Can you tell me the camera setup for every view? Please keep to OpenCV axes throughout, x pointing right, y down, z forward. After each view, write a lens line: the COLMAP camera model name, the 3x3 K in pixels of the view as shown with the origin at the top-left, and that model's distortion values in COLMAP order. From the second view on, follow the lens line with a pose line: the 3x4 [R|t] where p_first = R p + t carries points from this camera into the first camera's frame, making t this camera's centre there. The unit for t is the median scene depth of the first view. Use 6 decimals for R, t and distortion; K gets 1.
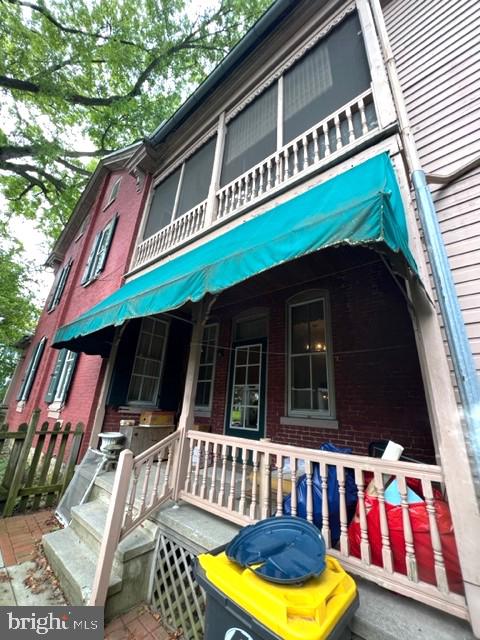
lens RADIAL K [[258.6, 0, 243.5], [0, 258.6, 320.5], [0, 0, 1]] dist [-0.002051, 0.000783]
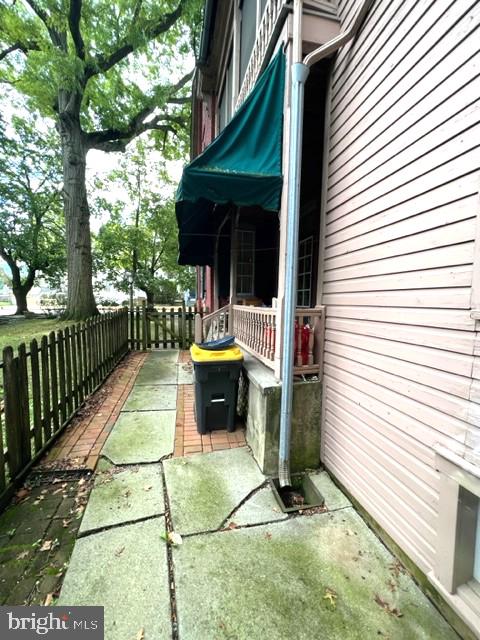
lens RADIAL K [[258.6, 0, 237.6], [0, 258.6, 322.0], [0, 0, 1]] dist [-0.002051, 0.000783]
pose [[0.802863, 0.003524, -0.596153, 0.644255], [0.225328, 0.924011, 0.308920, 0.017083], [0.551941, -0.382350, 0.741060, -0.204386]]
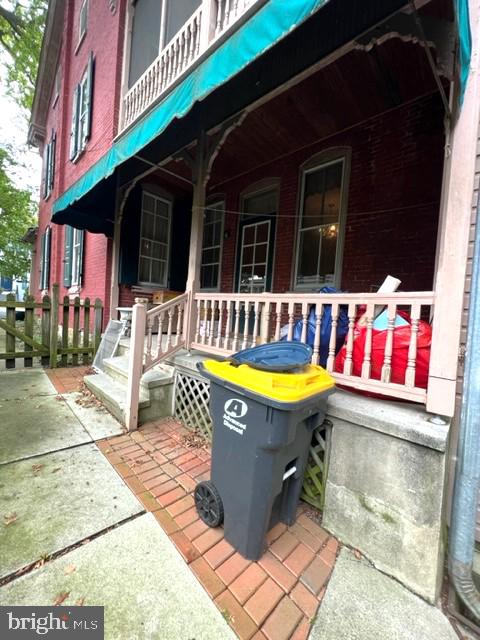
lens RADIAL K [[258.6, 0, 243.6], [0, 258.6, 321.8], [0, 0, 1]] dist [-0.002051, 0.000783]
pose [[0.999083, 0.011571, -0.041215, 0.022153], [0.004275, 0.930999, 0.364997, 0.119889], [0.042594, -0.364839, 0.930096, -0.008921]]
